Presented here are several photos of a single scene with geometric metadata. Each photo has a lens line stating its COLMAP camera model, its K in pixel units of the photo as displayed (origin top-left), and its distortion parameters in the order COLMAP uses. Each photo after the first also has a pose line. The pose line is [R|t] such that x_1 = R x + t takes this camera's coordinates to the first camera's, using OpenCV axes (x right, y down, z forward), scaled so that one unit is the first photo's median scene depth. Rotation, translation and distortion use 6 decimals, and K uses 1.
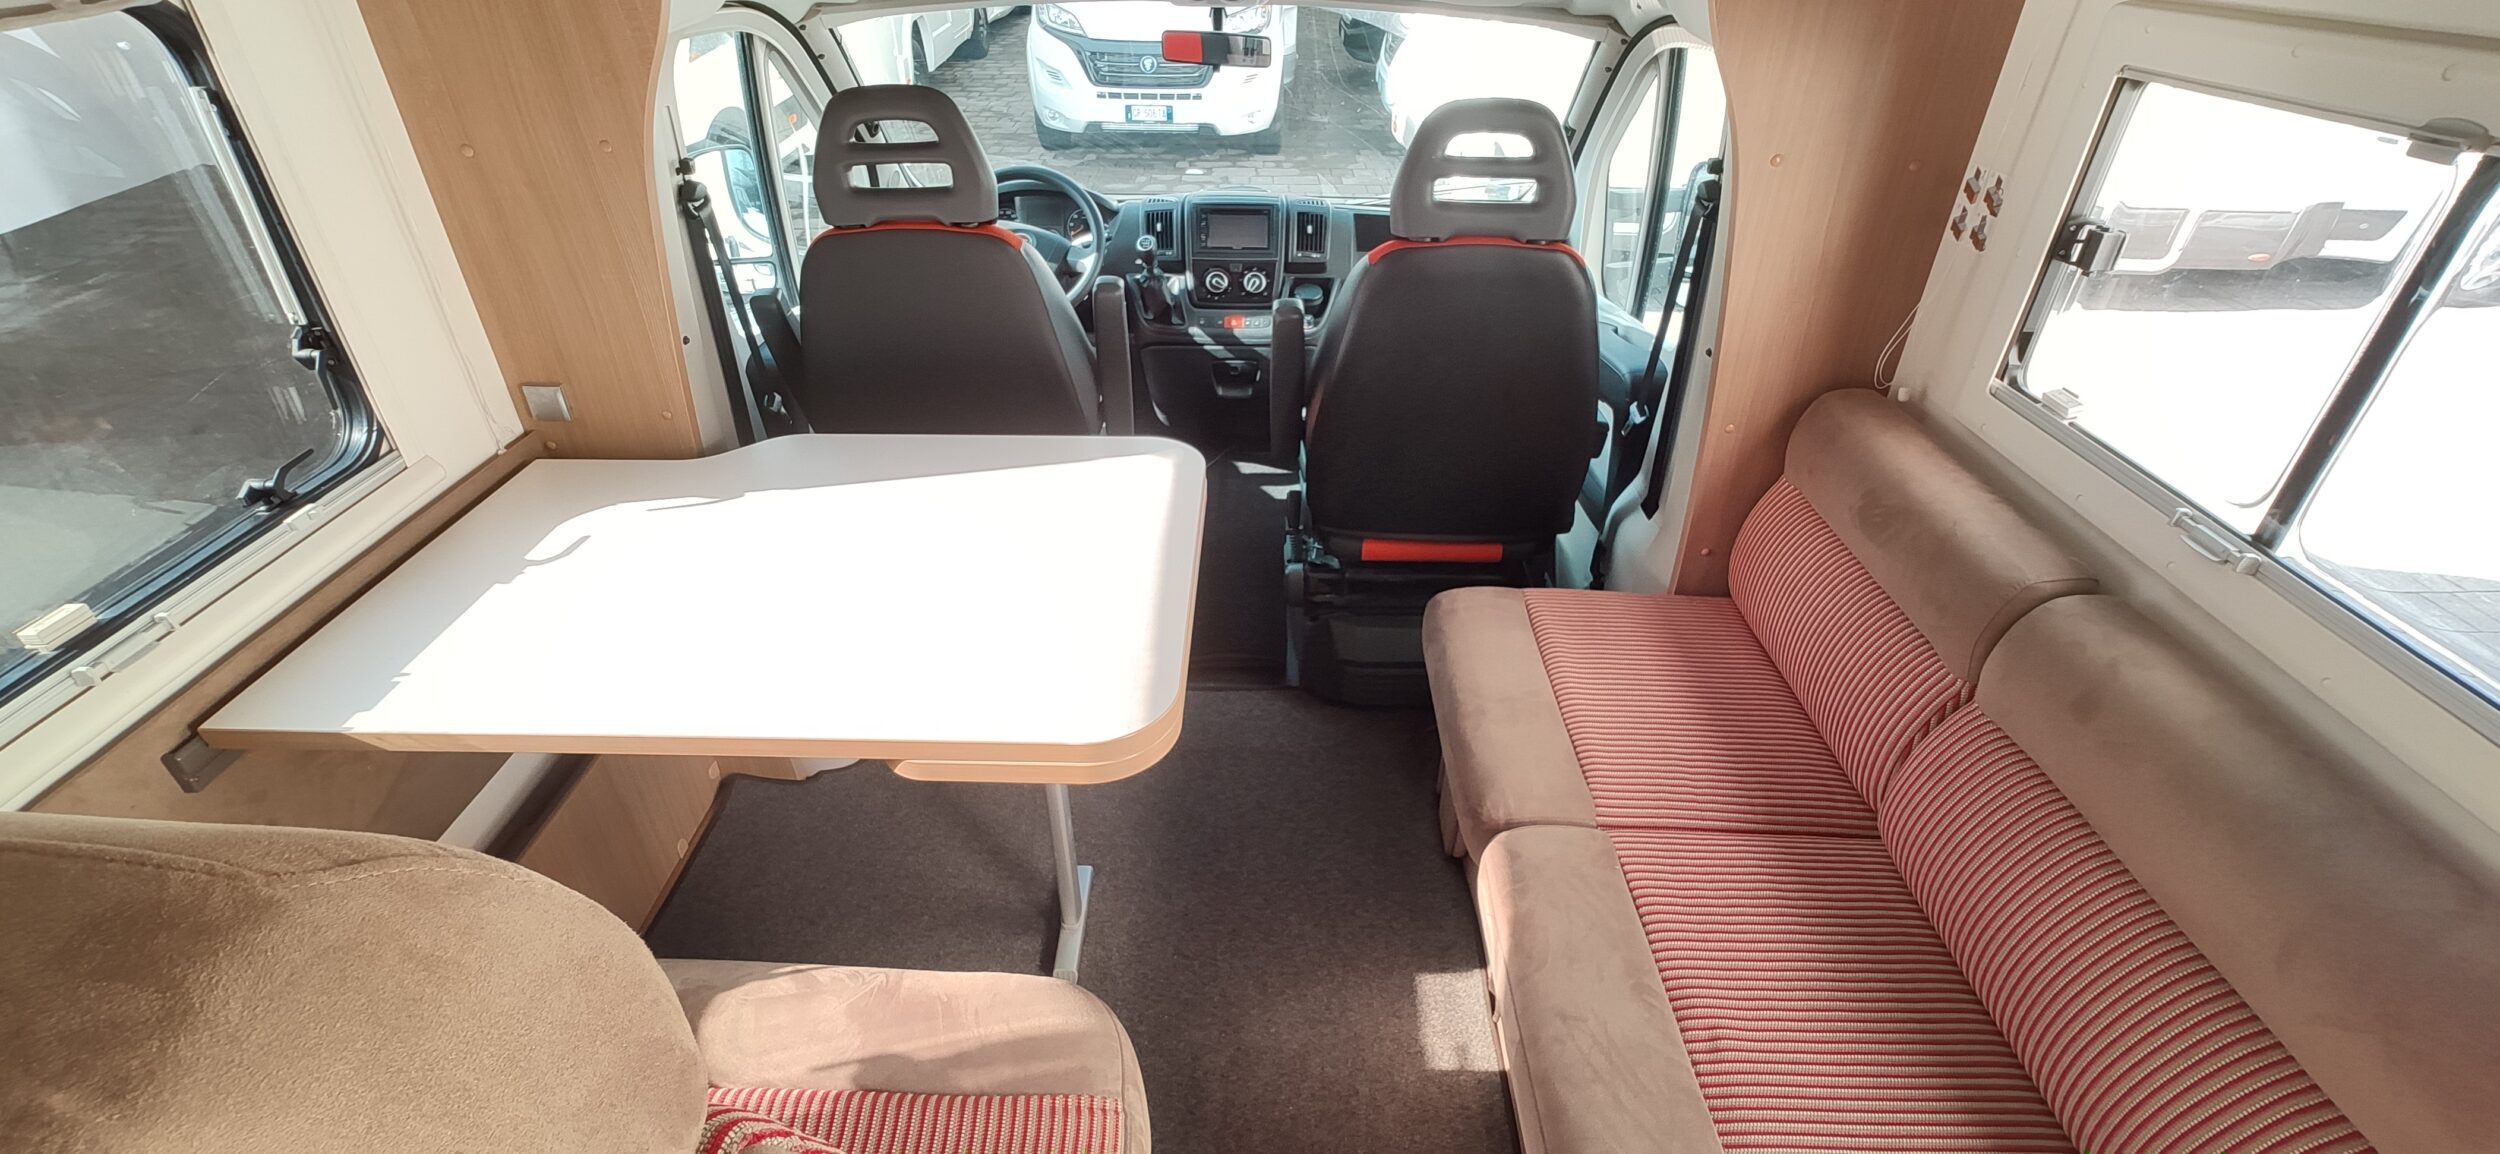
lens RADIAL K [[1089.1, 0, 1261.4], [0, 1089.1, 585.4], [0, 0, 1]] dist [-0.027903, 0.014202]
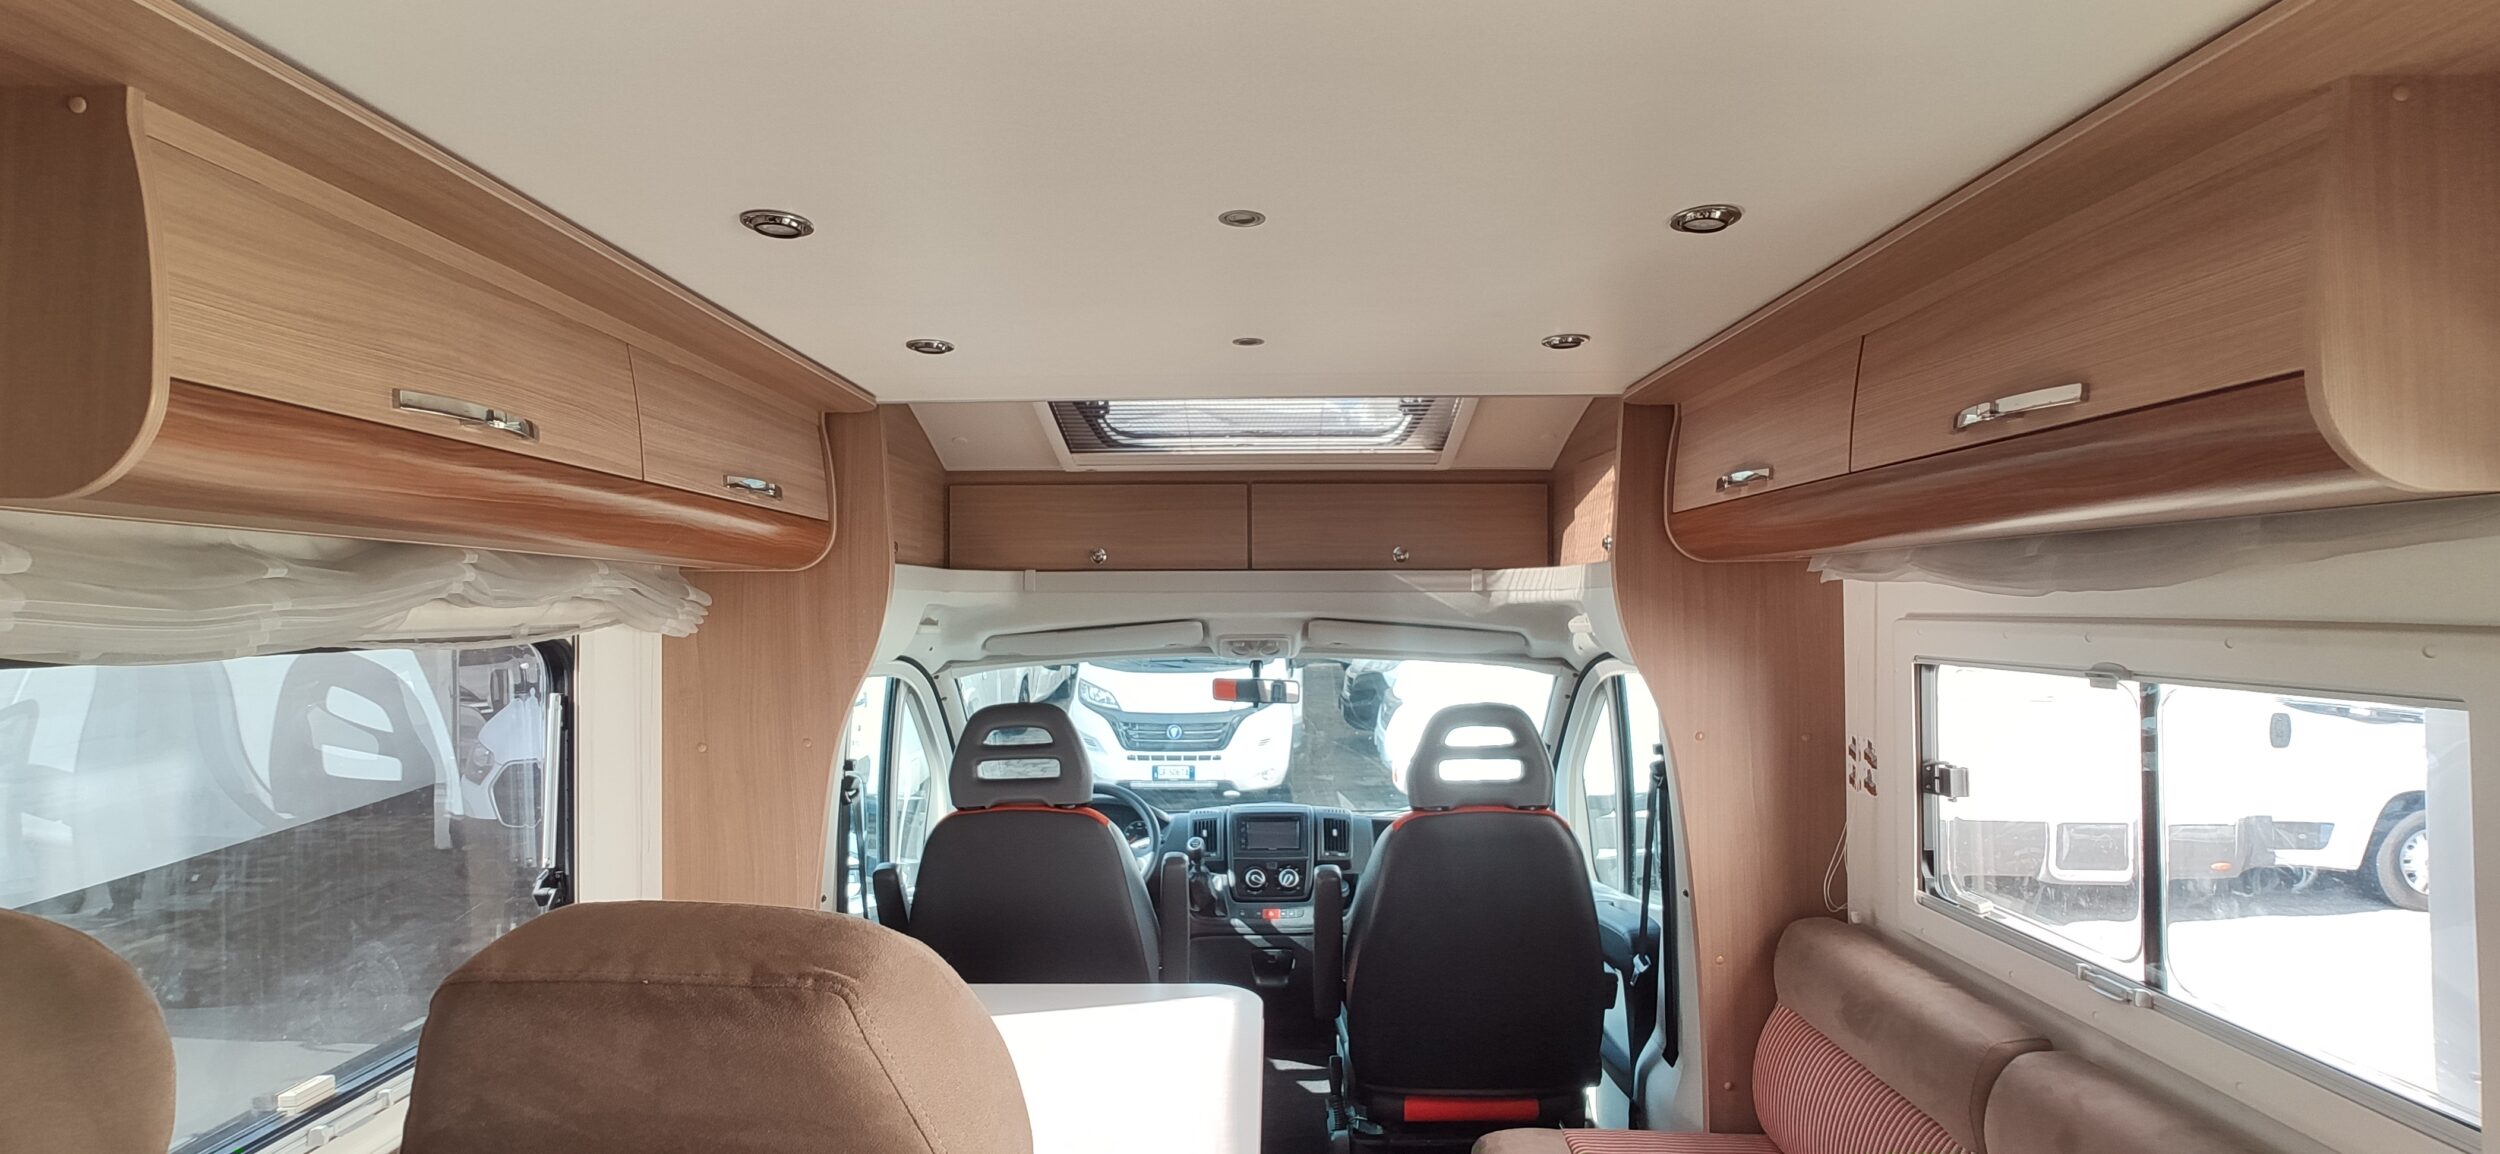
lens RADIAL K [[1089.1, 0, 1261.4], [0, 1089.1, 585.4], [0, 0, 1]] dist [-0.027903, 0.014202]
pose [[0.999874, -0.015877, -0.000466, -0.030331], [0.012900, 0.828820, -0.559367, 0.104715], [0.009268, 0.559290, 0.828920, -0.114104]]
